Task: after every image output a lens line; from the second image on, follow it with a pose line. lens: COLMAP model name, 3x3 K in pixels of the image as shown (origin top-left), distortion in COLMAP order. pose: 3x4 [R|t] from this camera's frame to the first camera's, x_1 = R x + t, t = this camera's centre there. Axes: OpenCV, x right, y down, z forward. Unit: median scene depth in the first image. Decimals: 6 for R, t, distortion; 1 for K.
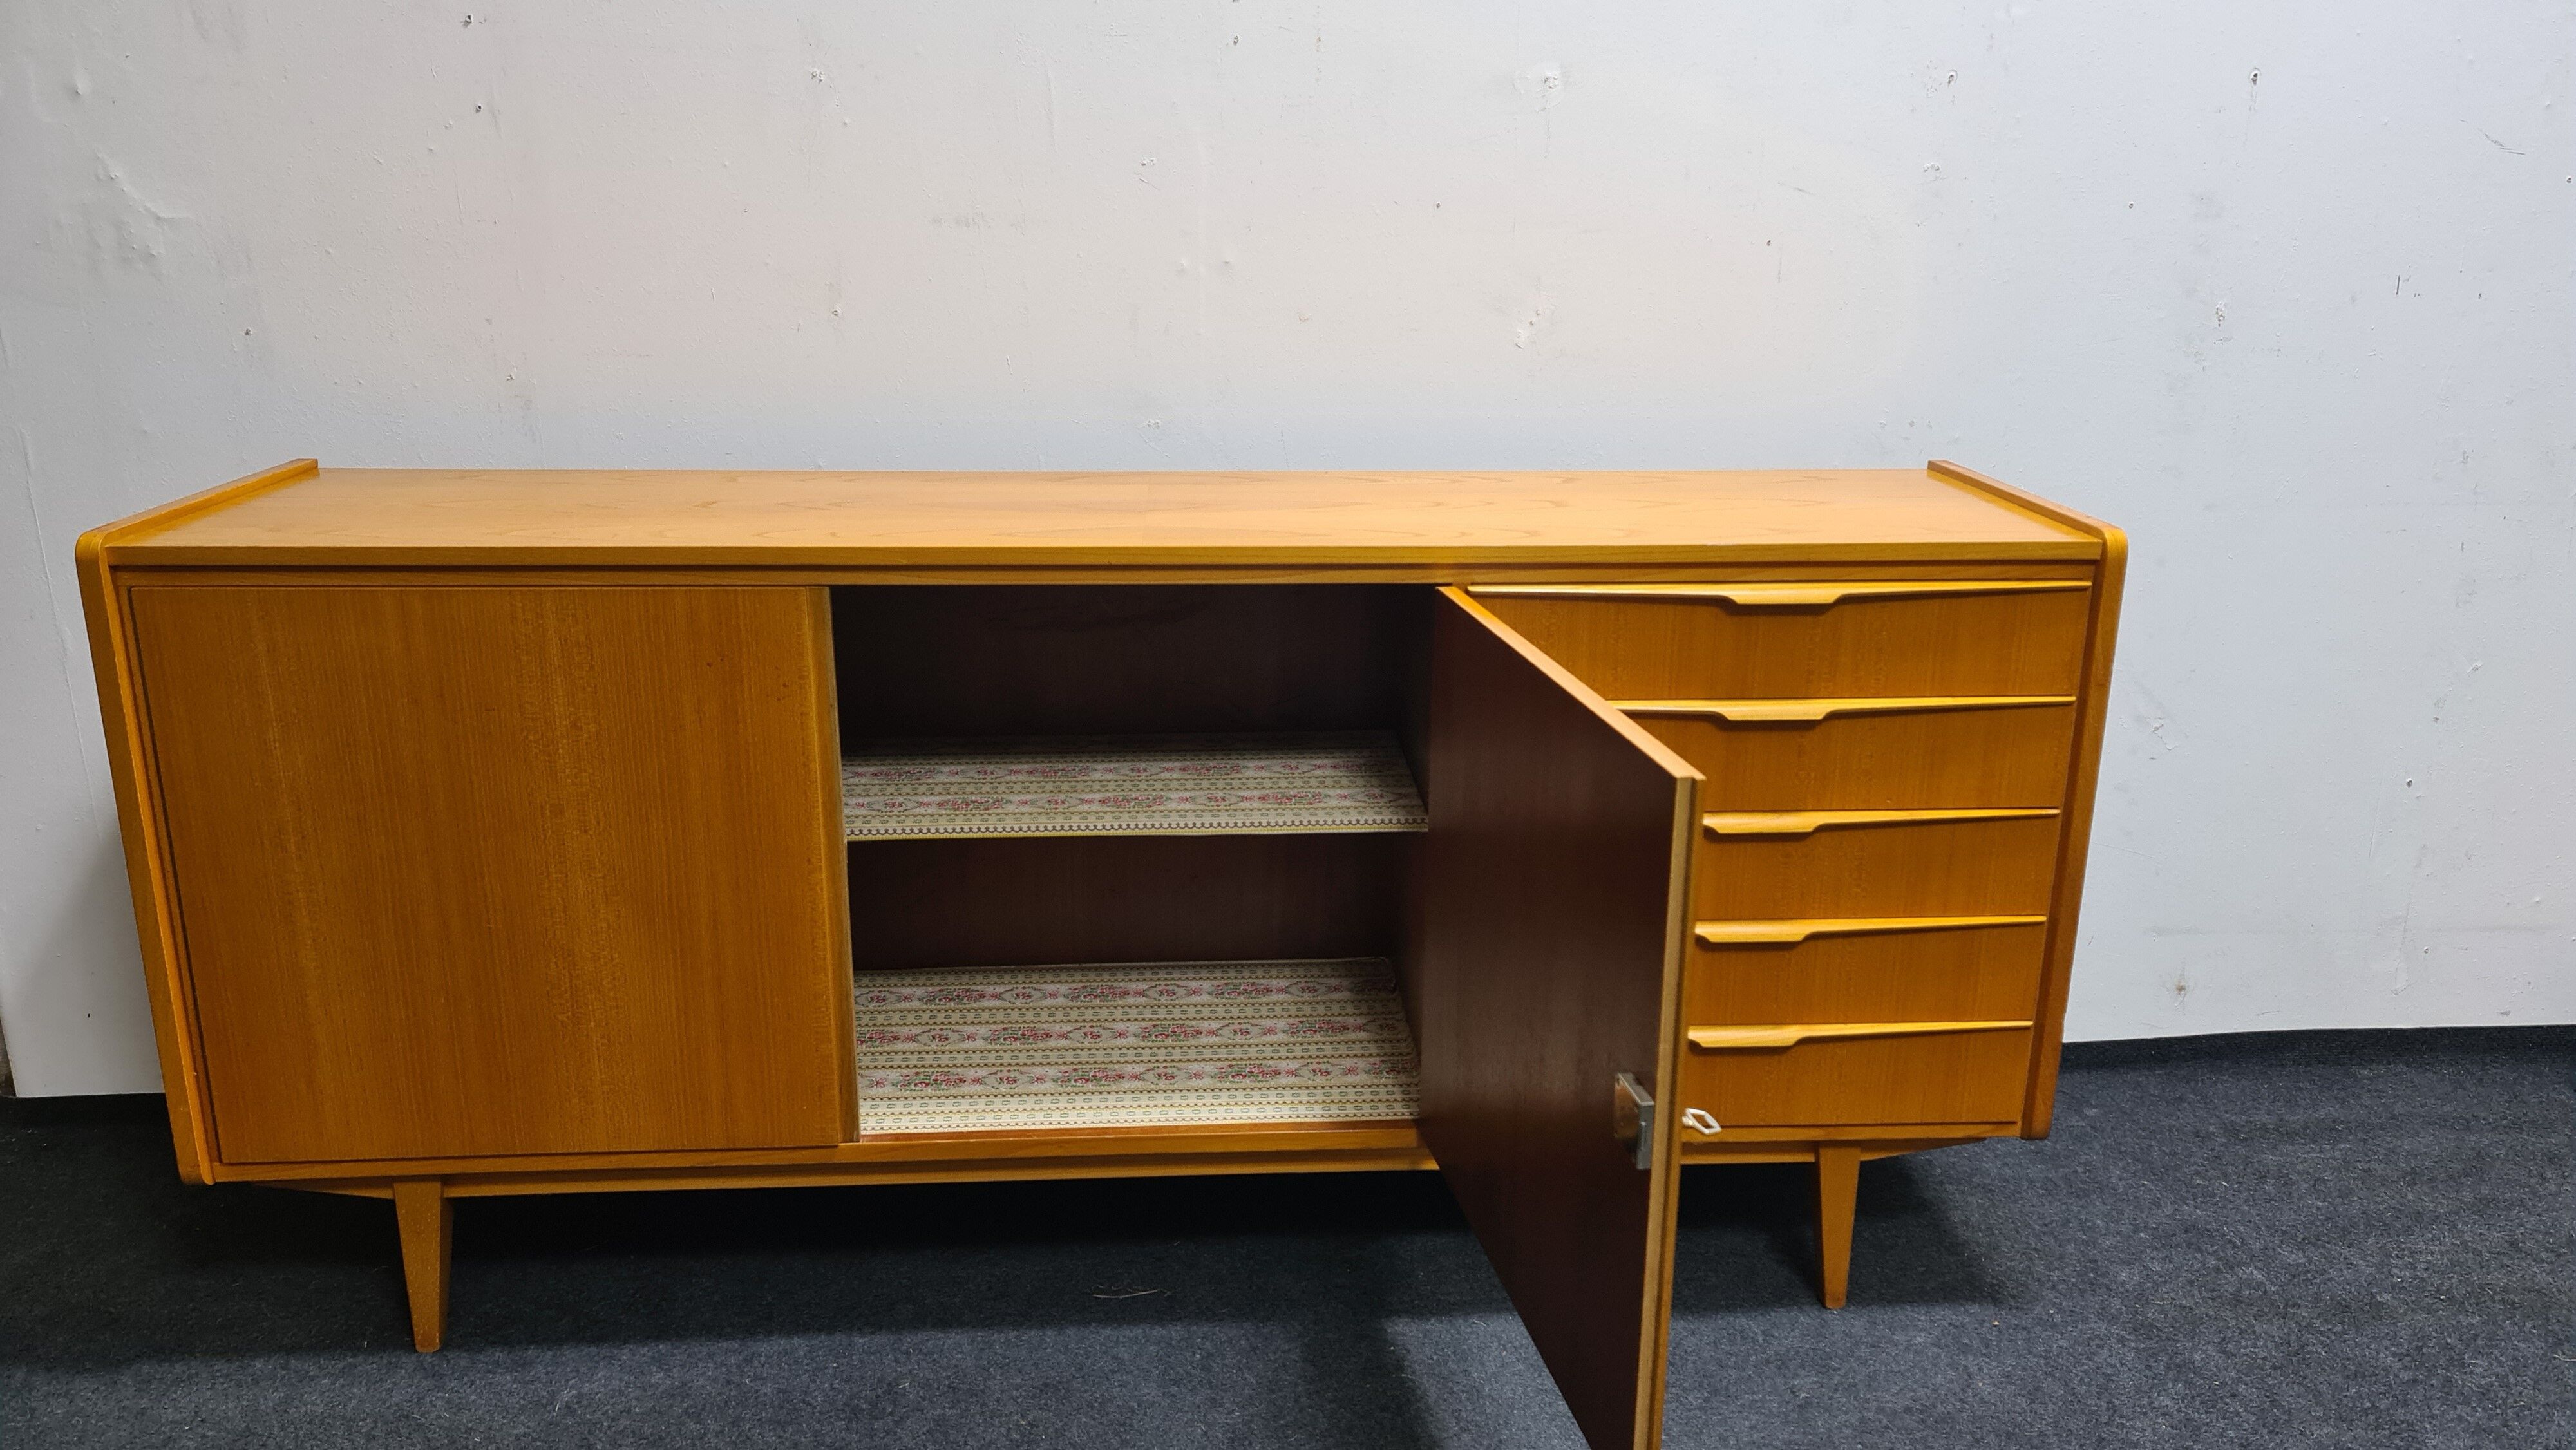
lens RADIAL K [[1905.4, 0, 1292.9], [0, 1905.4, 700.2], [0, 0, 1]] dist [0.064507, -0.052109]
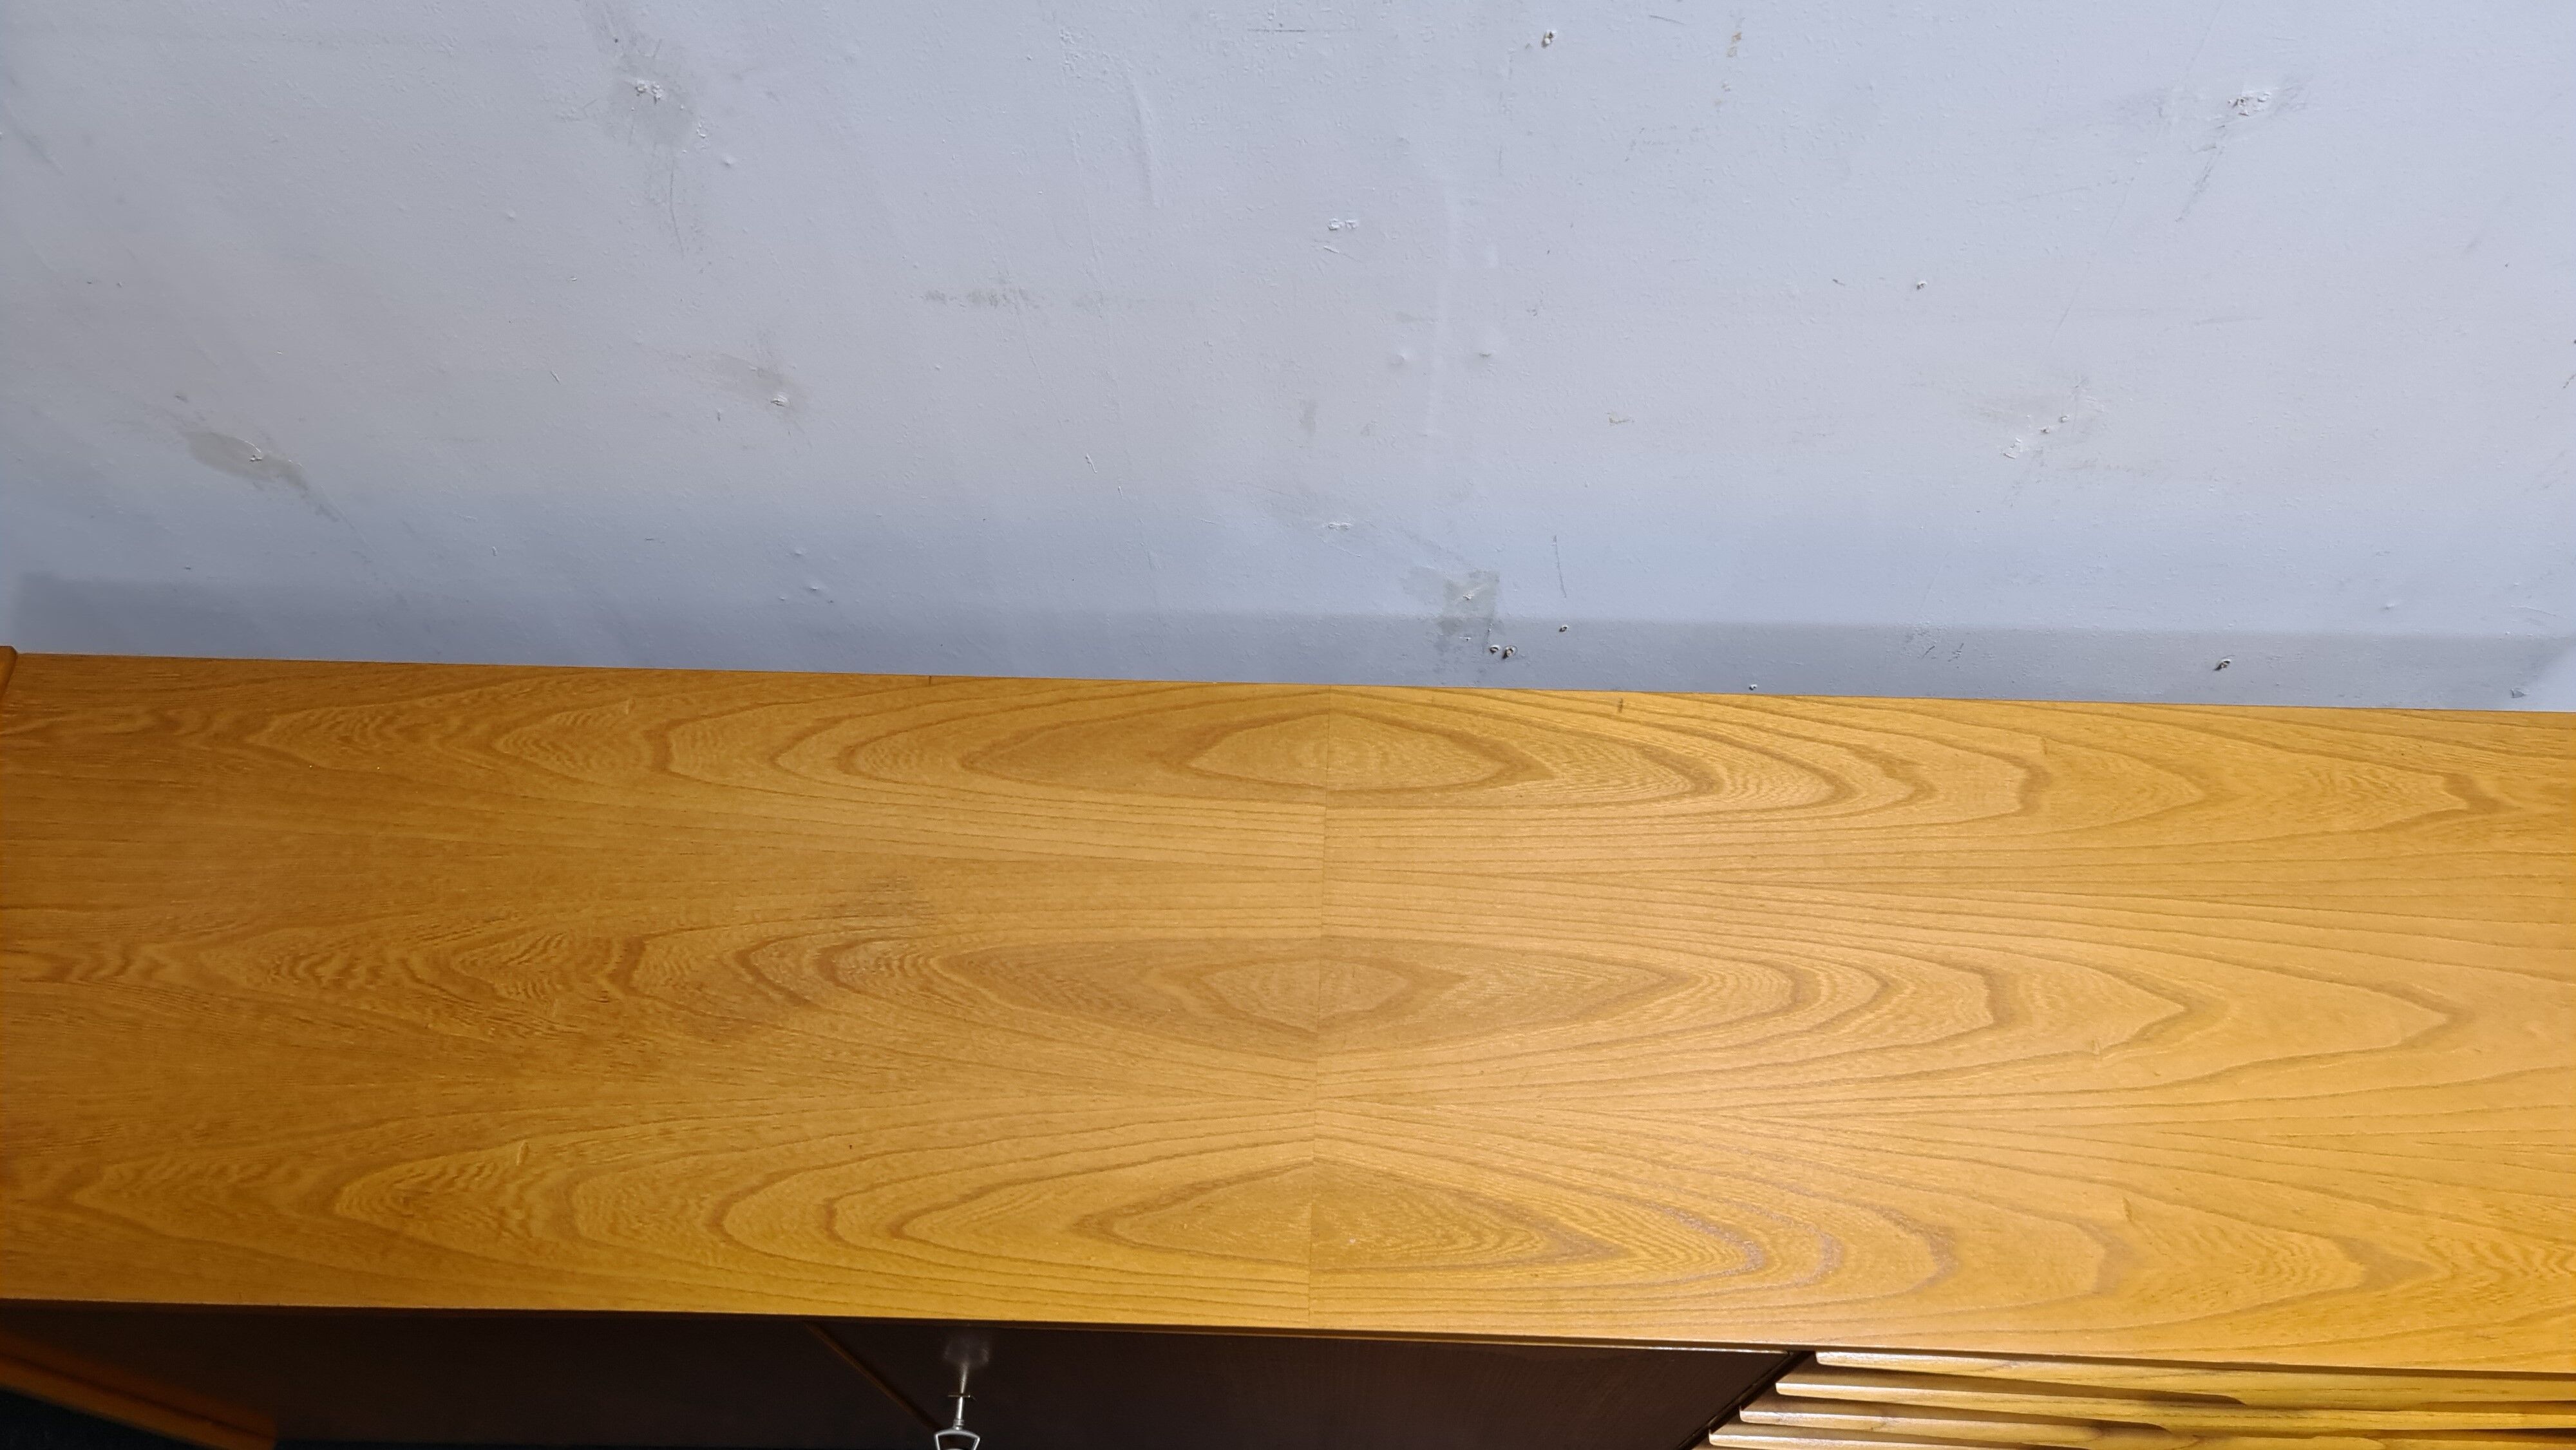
lens RADIAL K [[1905.4, 0, 1285.6], [0, 1905.4, 715.0], [0, 0, 1]] dist [0.064507, -0.052109]
pose [[0.995249, 0.074658, -0.062502, -0.055181], [-0.006935, 0.694642, 0.719322, -0.607296], [0.097120, -0.715471, 0.691859, 0.628028]]
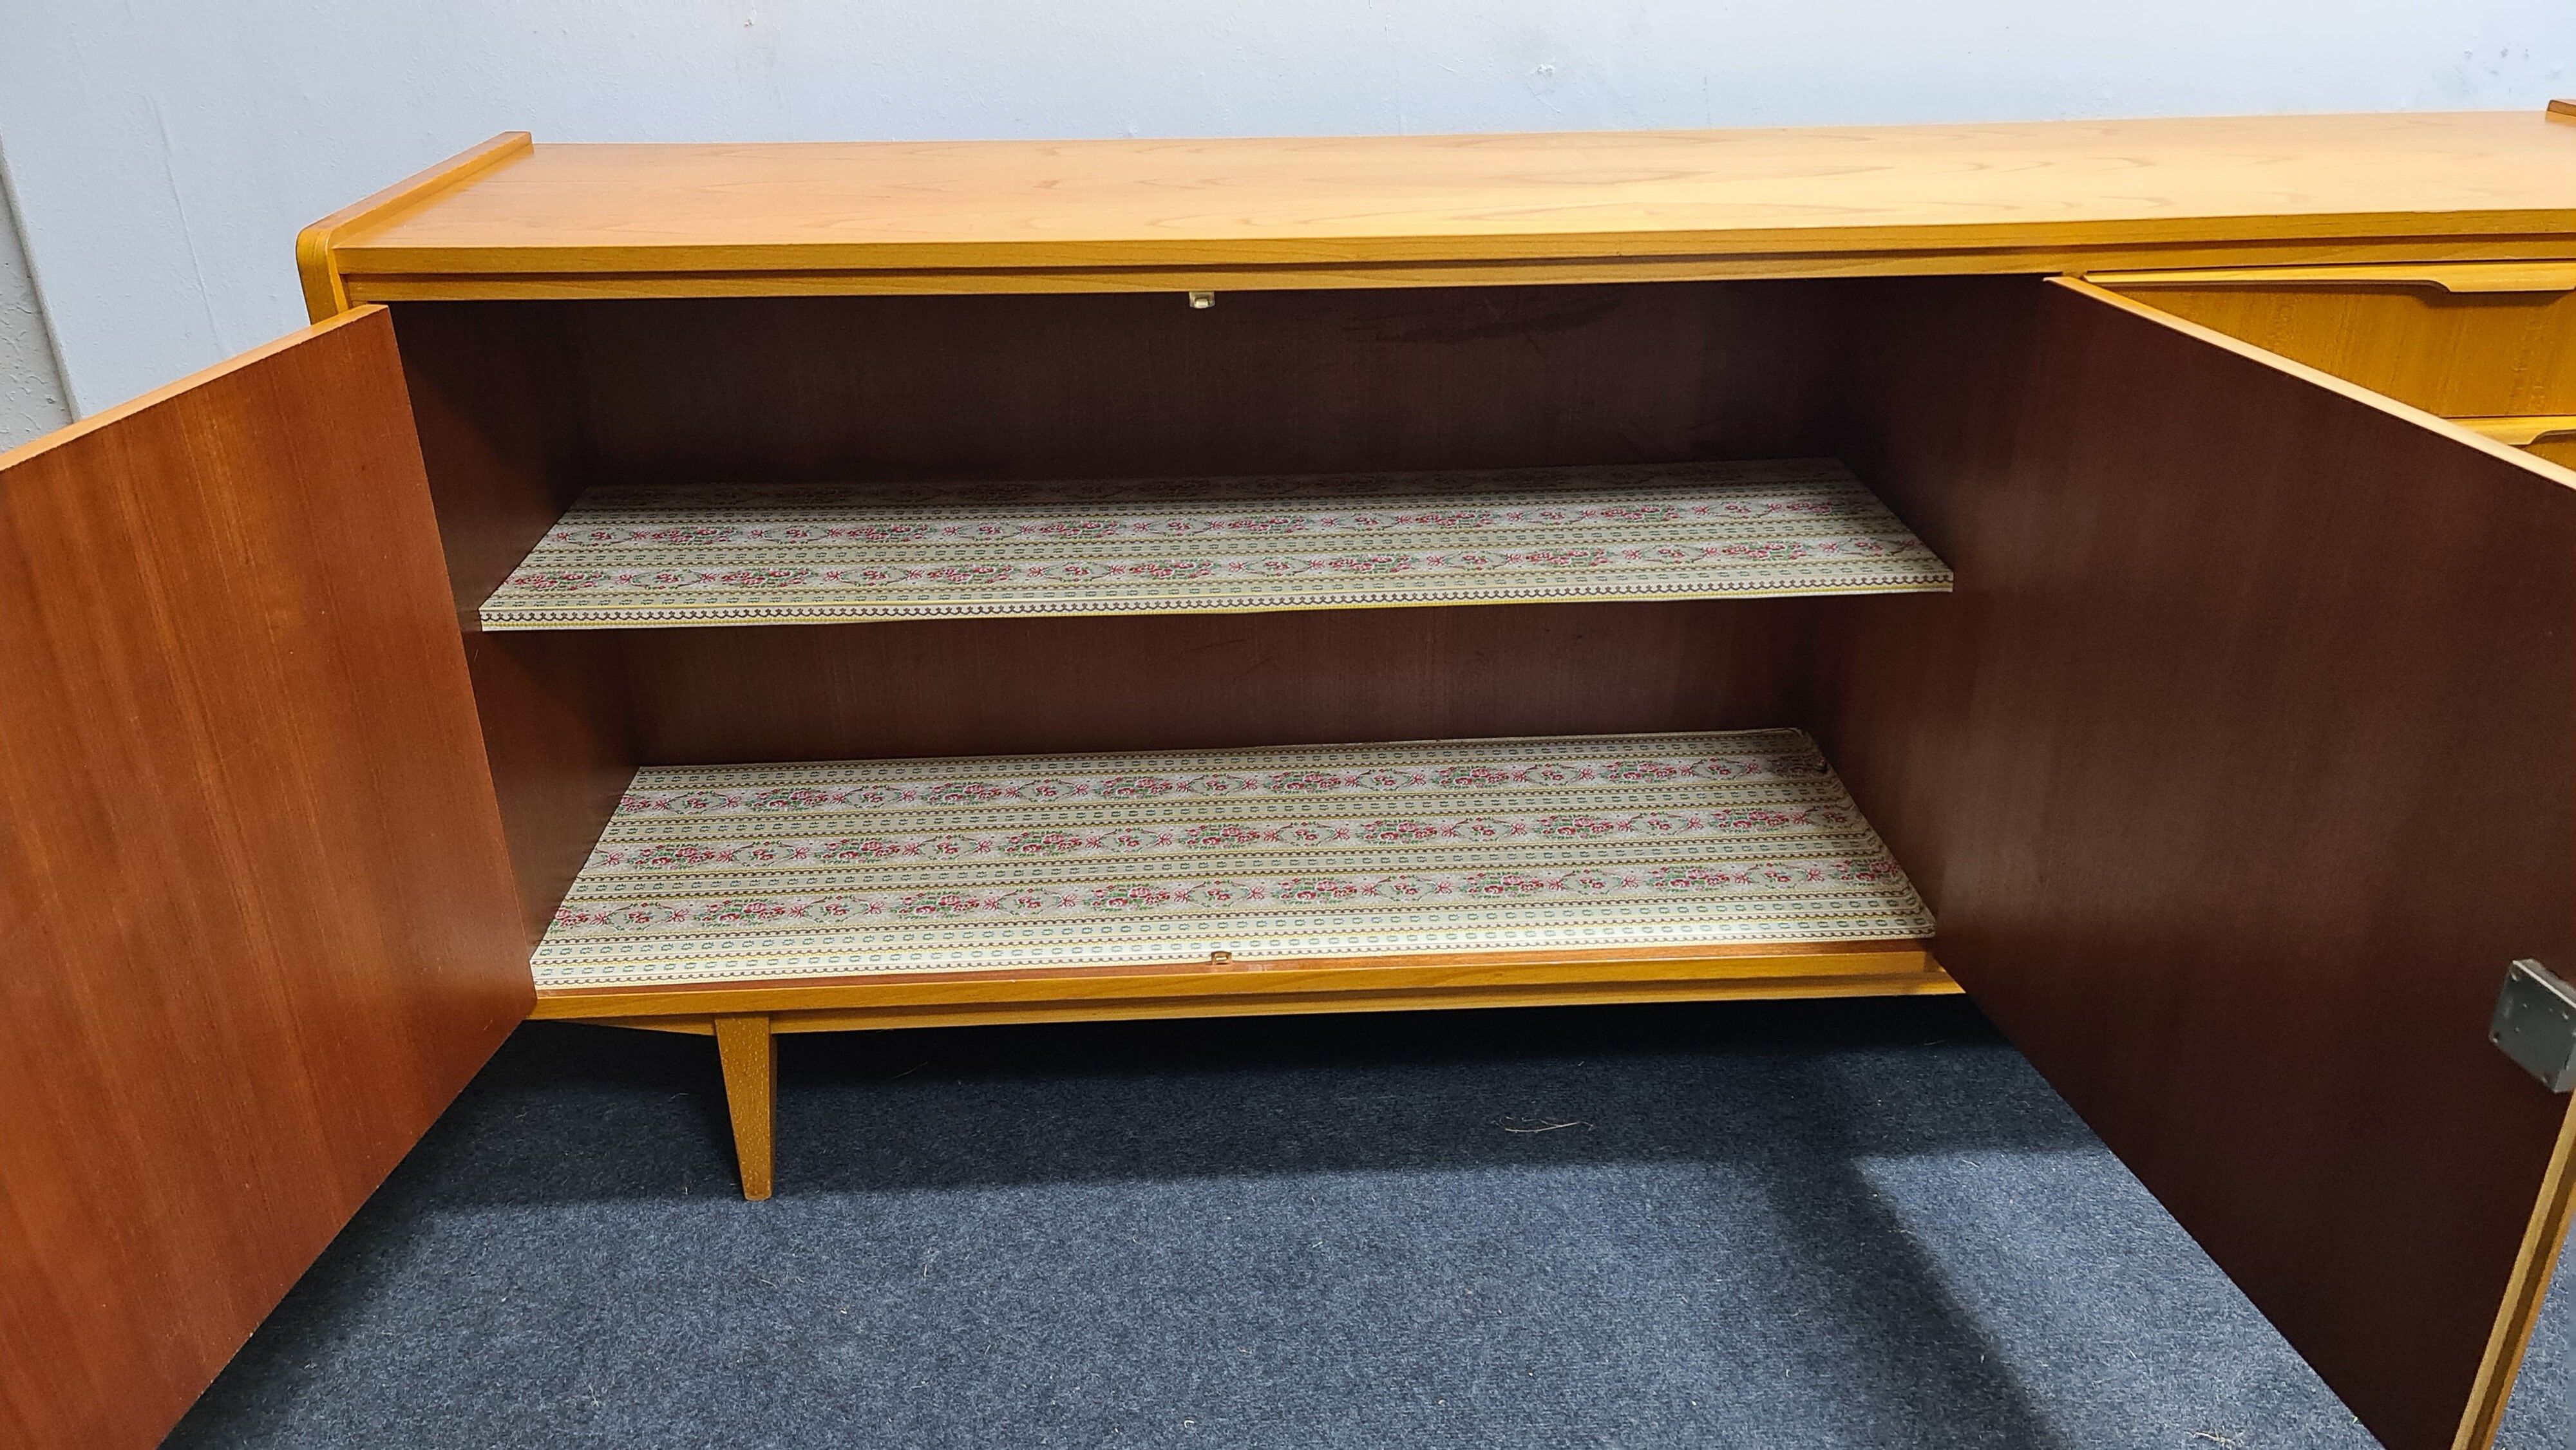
lens RADIAL K [[1905.4, 0, 1285.7], [0, 1905.4, 719.4], [0, 0, 1]] dist [0.064507, -0.052109]
pose [[0.999752, -0.009274, -0.020254, -0.191785], [0.012538, 0.985793, 0.167493, -0.016490], [0.018412, -0.167706, 0.985665, 0.193089]]
